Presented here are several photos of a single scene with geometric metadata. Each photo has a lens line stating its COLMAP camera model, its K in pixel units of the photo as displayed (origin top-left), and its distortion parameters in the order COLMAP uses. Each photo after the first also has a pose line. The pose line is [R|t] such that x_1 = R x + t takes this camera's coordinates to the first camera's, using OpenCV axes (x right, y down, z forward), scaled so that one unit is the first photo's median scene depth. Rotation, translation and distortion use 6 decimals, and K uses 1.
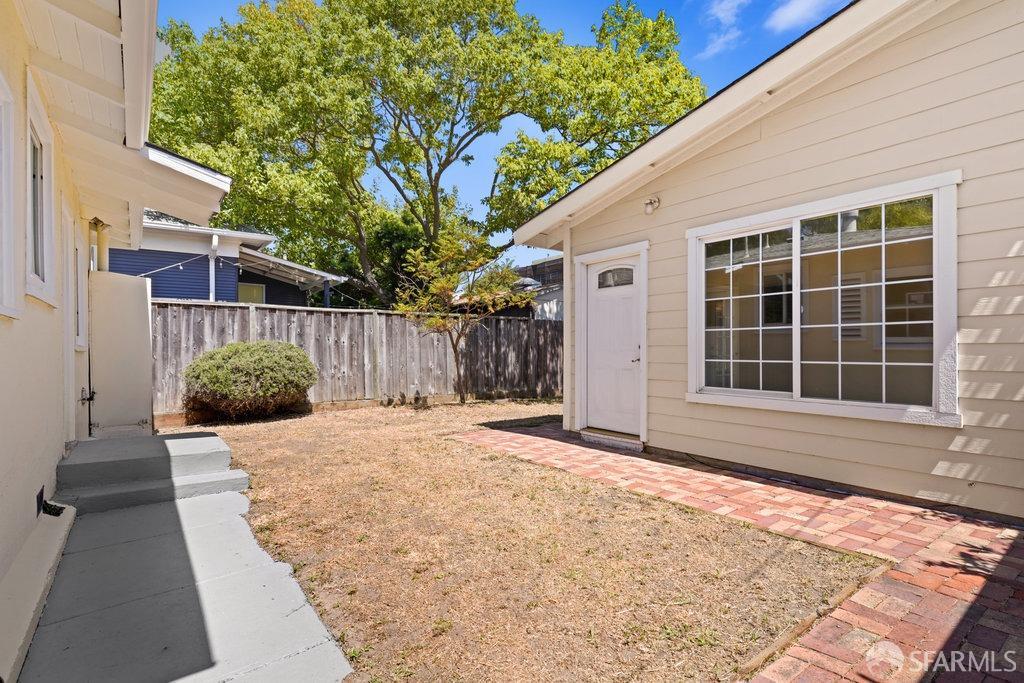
lens RADIAL K [[495.0, 0, 511.4], [0, 495.0, 341.5], [0, 0, 1]] dist [0.002744, -0.000544]
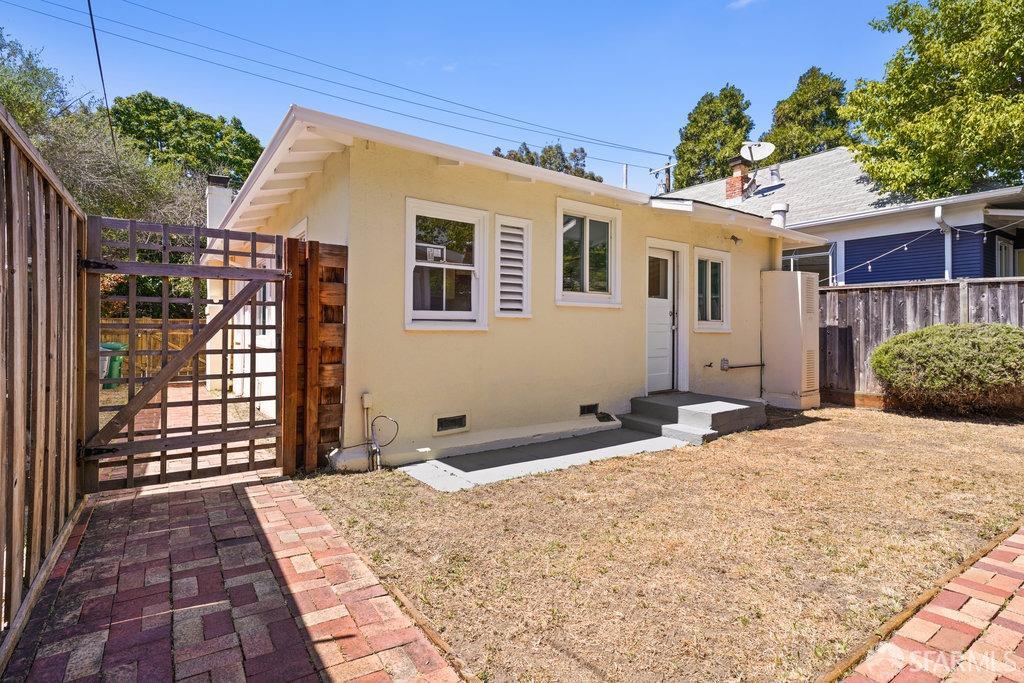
lens RADIAL K [[498.3, 0, 512.6], [0, 498.3, 324.1], [0, 0, 1]] dist [-0.000118, -0.000419]
pose [[-0.033391, -0.001514, -0.999441, 0.358161], [0.006065, 0.999980, -0.001718, -0.003987], [0.999424, -0.006119, -0.033381, 0.275631]]
